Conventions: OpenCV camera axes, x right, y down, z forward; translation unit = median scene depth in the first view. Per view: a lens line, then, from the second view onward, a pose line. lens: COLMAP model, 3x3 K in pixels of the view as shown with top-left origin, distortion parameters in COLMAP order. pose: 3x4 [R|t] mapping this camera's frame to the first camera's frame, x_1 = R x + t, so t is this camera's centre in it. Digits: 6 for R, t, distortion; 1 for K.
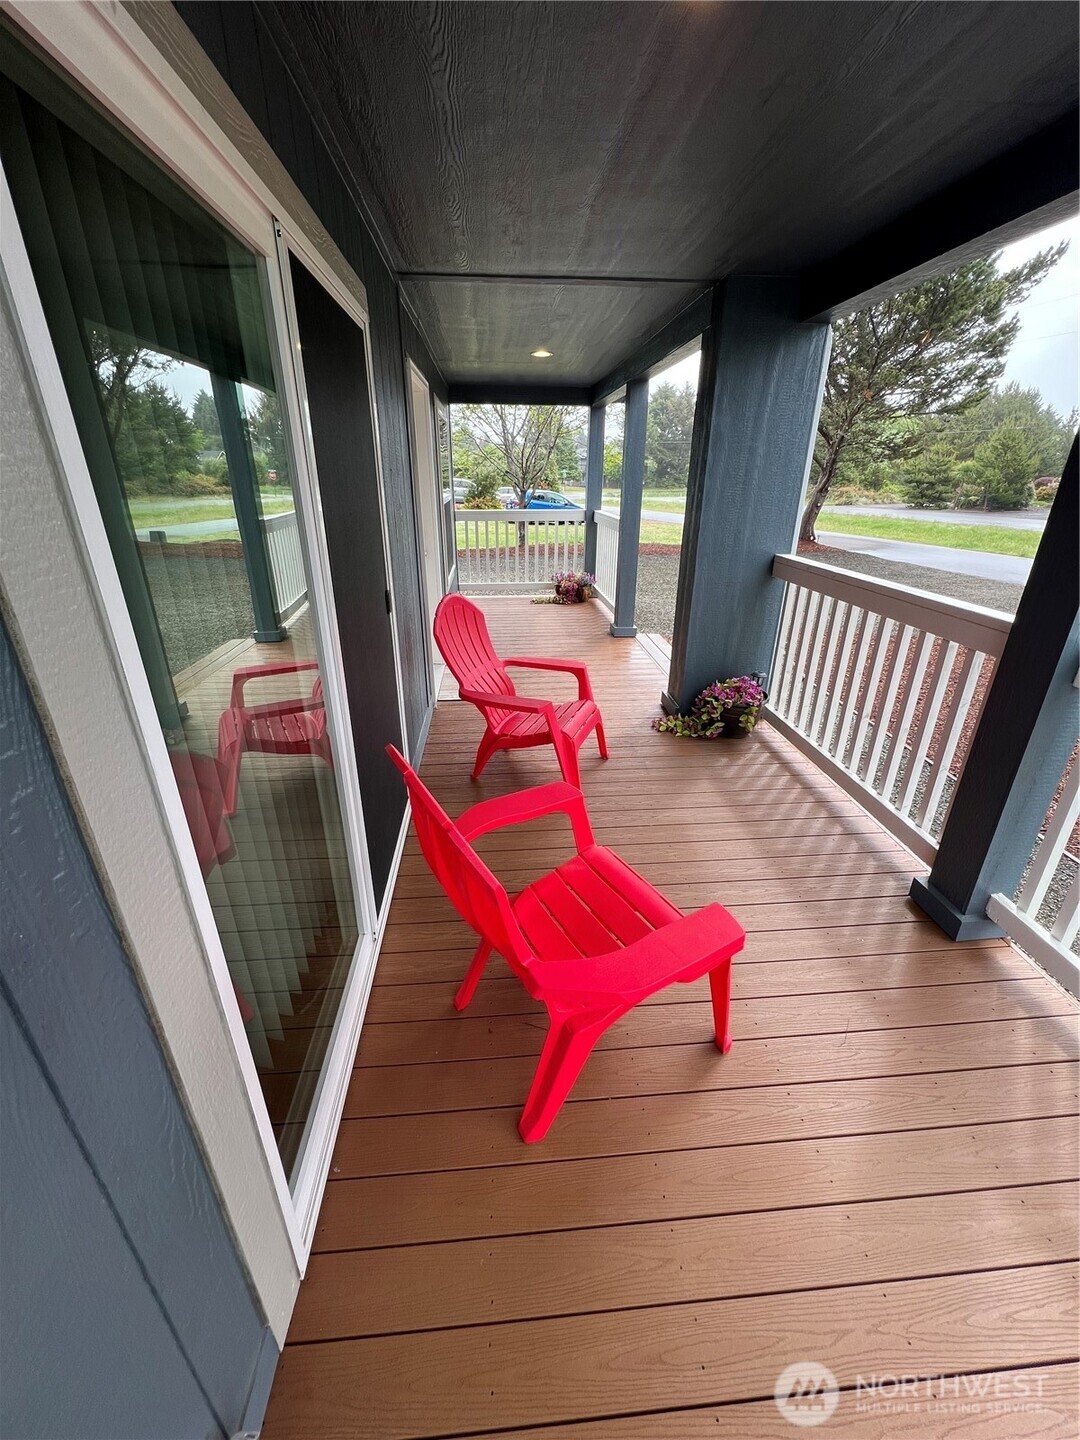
lens RADIAL K [[574.6, 0, 540.0], [0, 574.6, 720.0], [0, 0, 1]] dist [-0.001775, 0.000003]
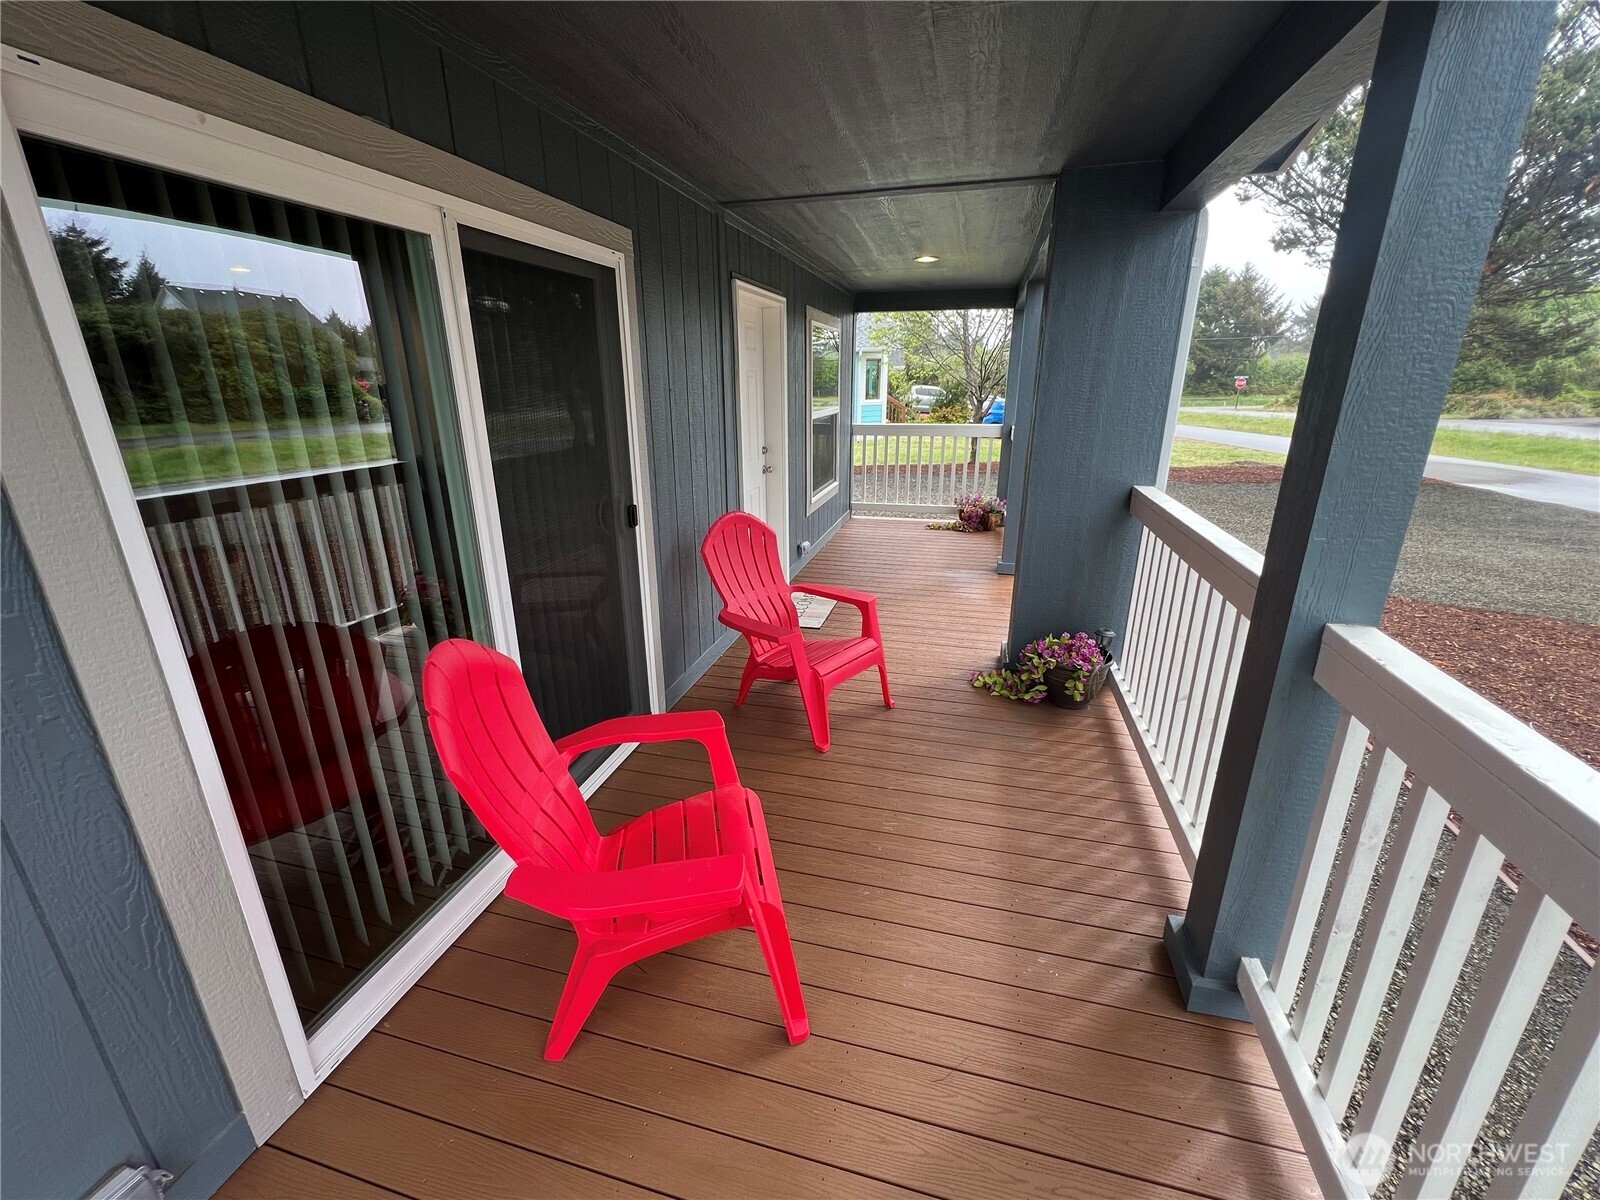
lens RADIAL K [[665.1, 0, 796.5], [0, 665.1, 601.1], [0, 0, 1]] dist [-0.000267, 0.000317]
pose [[0.941147, 0.097839, -0.323527, 0.276310], [-0.124635, 0.990193, -0.063117, -0.011044], [0.314179, 0.099725, 0.944111, -0.009755]]
